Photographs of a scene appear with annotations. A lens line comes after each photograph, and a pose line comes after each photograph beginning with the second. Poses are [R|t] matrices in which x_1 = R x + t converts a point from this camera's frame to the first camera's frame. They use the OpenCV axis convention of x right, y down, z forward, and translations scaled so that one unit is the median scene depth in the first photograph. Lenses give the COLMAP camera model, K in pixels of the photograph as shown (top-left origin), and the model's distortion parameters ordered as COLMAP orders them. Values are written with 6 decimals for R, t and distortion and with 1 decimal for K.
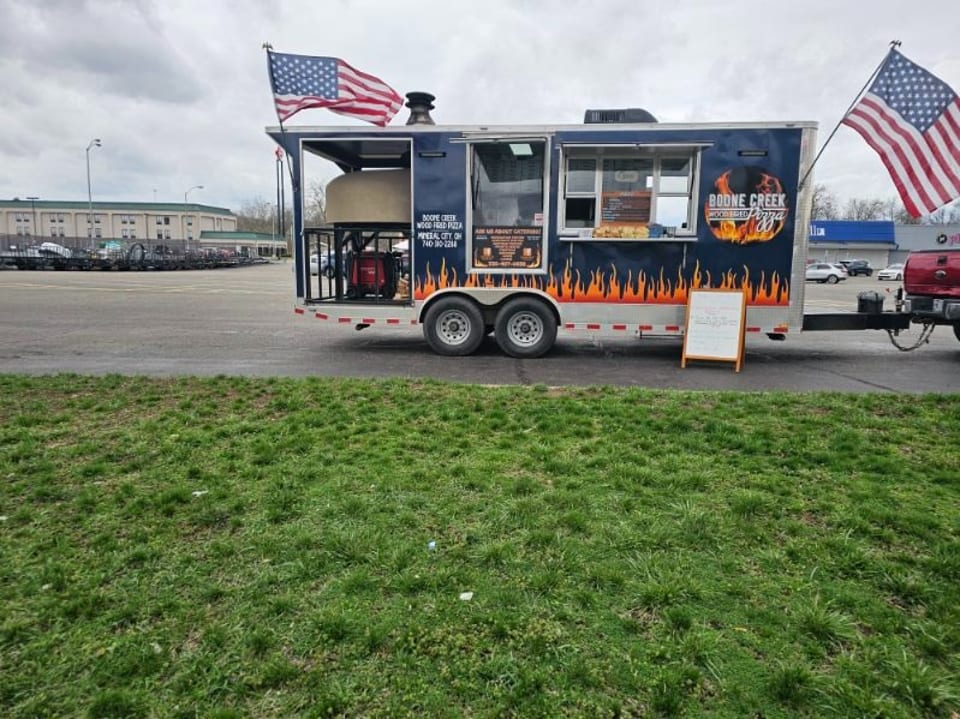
lens RADIAL K [[630.2, 0, 486.7], [0, 630.2, 354.8], [0, 0, 1]] dist [0.007660, -0.003973]
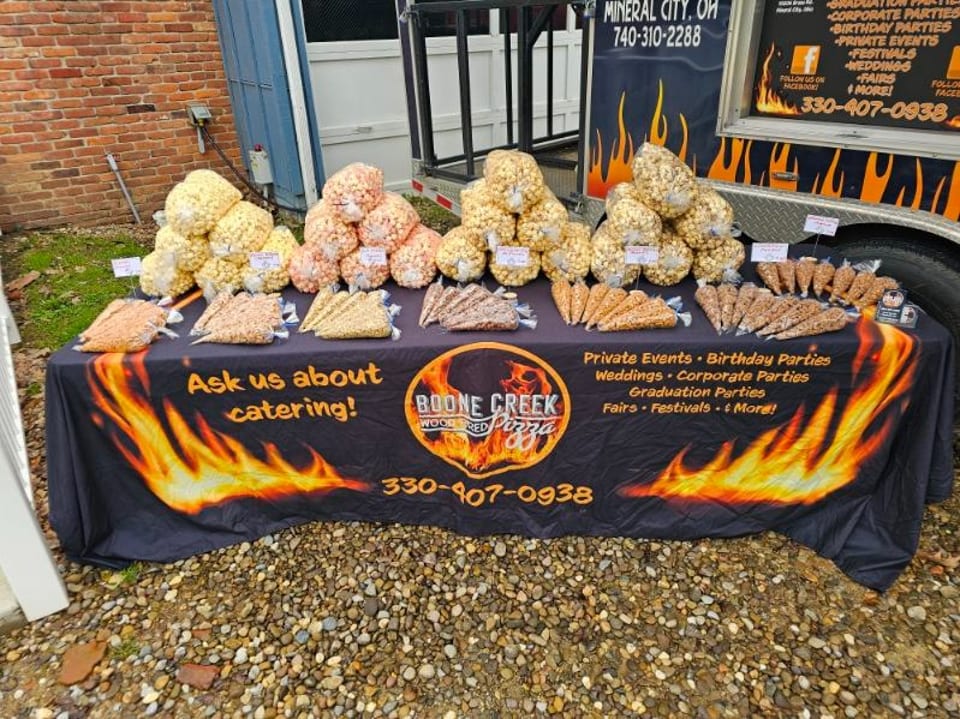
lens RADIAL K [[599.7, 0, 498.7], [0, 599.7, 355.2], [0, 0, 1]] dist [0.090599, -0.072315]
pose [[0.734726, 0.294401, -0.611151, 0.111825], [-0.046393, 0.920617, 0.387702, -0.143819], [0.676775, -0.256502, 0.690059, 0.684013]]
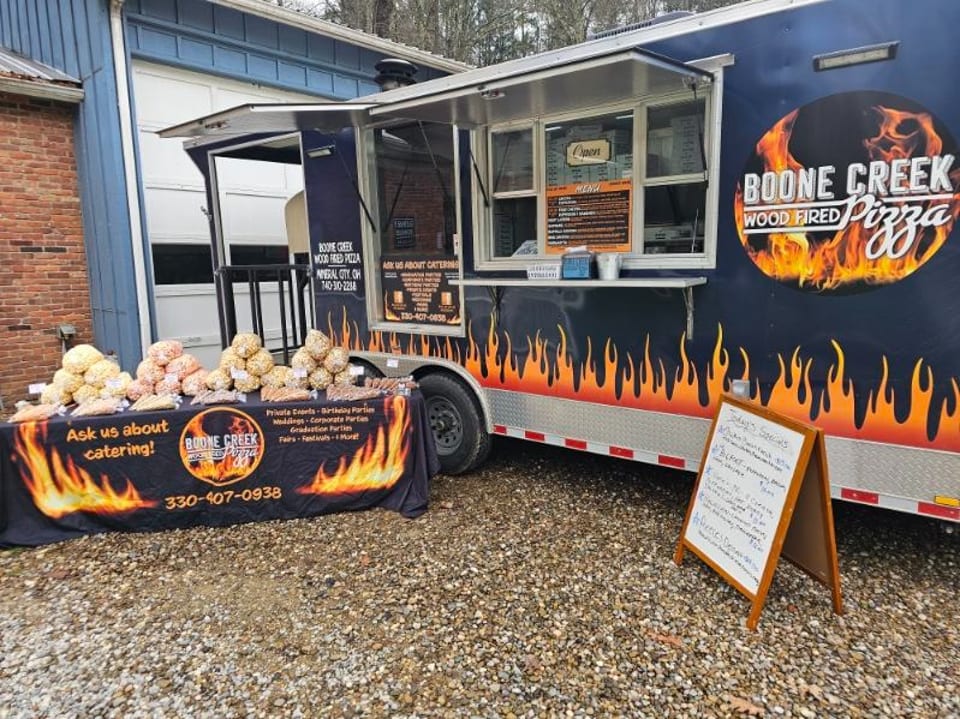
lens RADIAL K [[630.2, 0, 486.7], [0, 630.2, 354.8], [0, 0, 1]] dist [0.007660, -0.003973]
pose [[0.853580, 0.051096, -0.518450, 0.413019], [-0.042433, 0.998691, 0.028564, -0.129366], [0.519231, -0.002382, 0.854631, 0.512956]]
